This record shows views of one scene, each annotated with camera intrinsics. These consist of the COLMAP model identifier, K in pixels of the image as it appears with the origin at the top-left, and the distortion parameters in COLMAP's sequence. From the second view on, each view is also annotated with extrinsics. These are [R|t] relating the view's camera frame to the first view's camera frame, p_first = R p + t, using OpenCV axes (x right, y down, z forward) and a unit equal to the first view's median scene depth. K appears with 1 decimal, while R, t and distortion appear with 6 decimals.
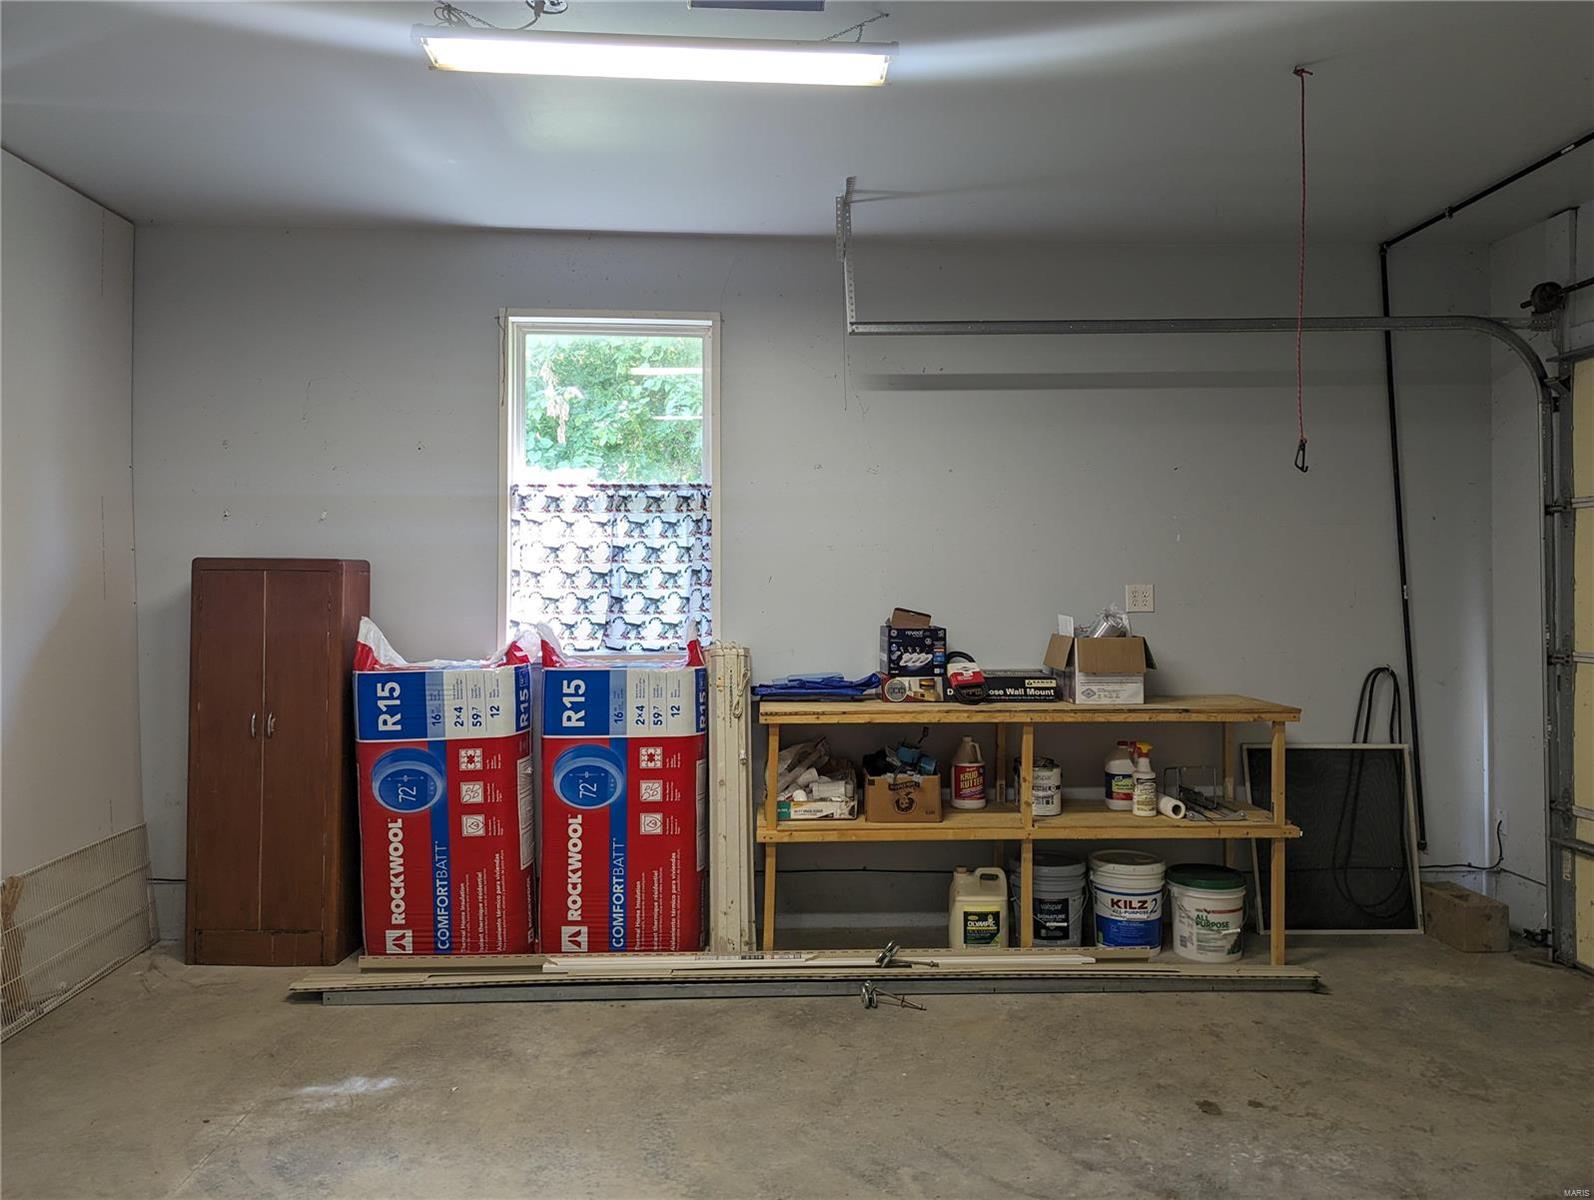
lens RADIAL K [[1142.4, 0, 799.1], [0, 1142.4, 530.3], [0, 0, 1]] dist [0.061991, -0.065958]
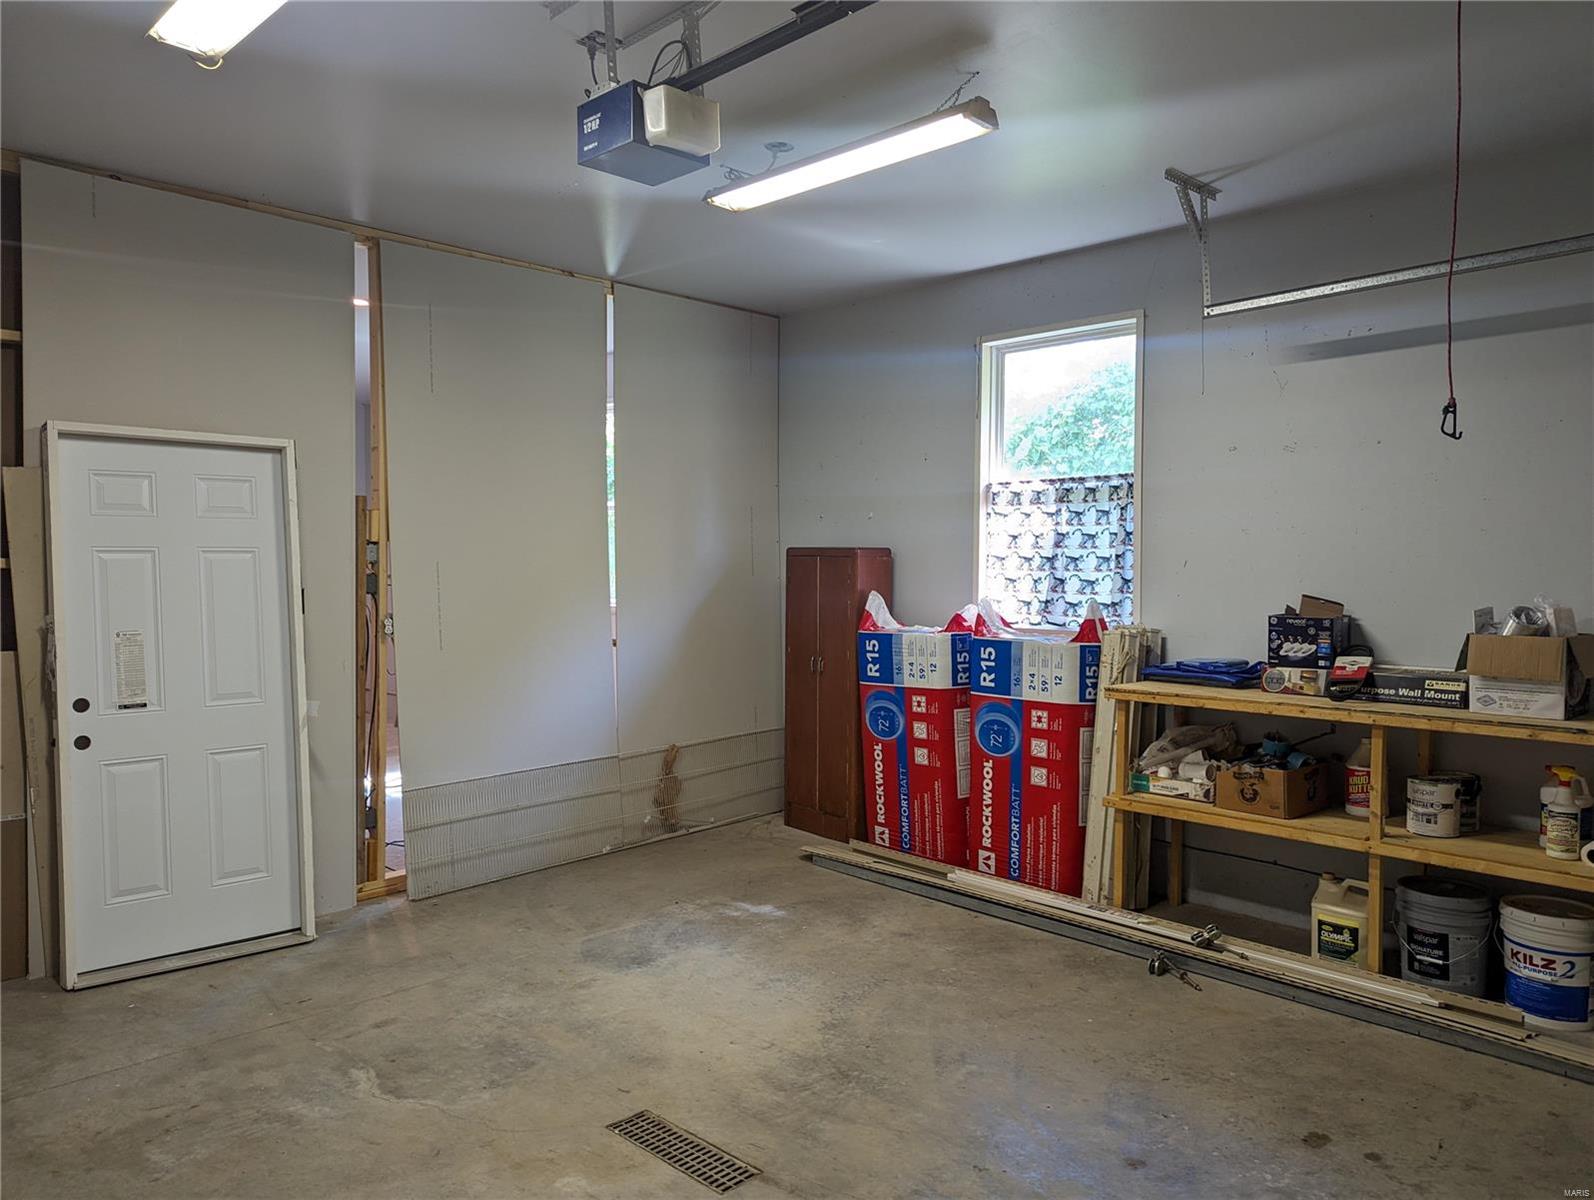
lens RADIAL K [[1142.4, 0, 799.1], [0, 1142.4, 530.3], [0, 0, 1]] dist [0.061991, -0.065958]
pose [[0.658245, -0.018193, -0.752584, 0.577197], [0.032992, 0.999445, 0.004696, -0.003406], [0.752081, -0.027920, 0.658479, 0.070736]]
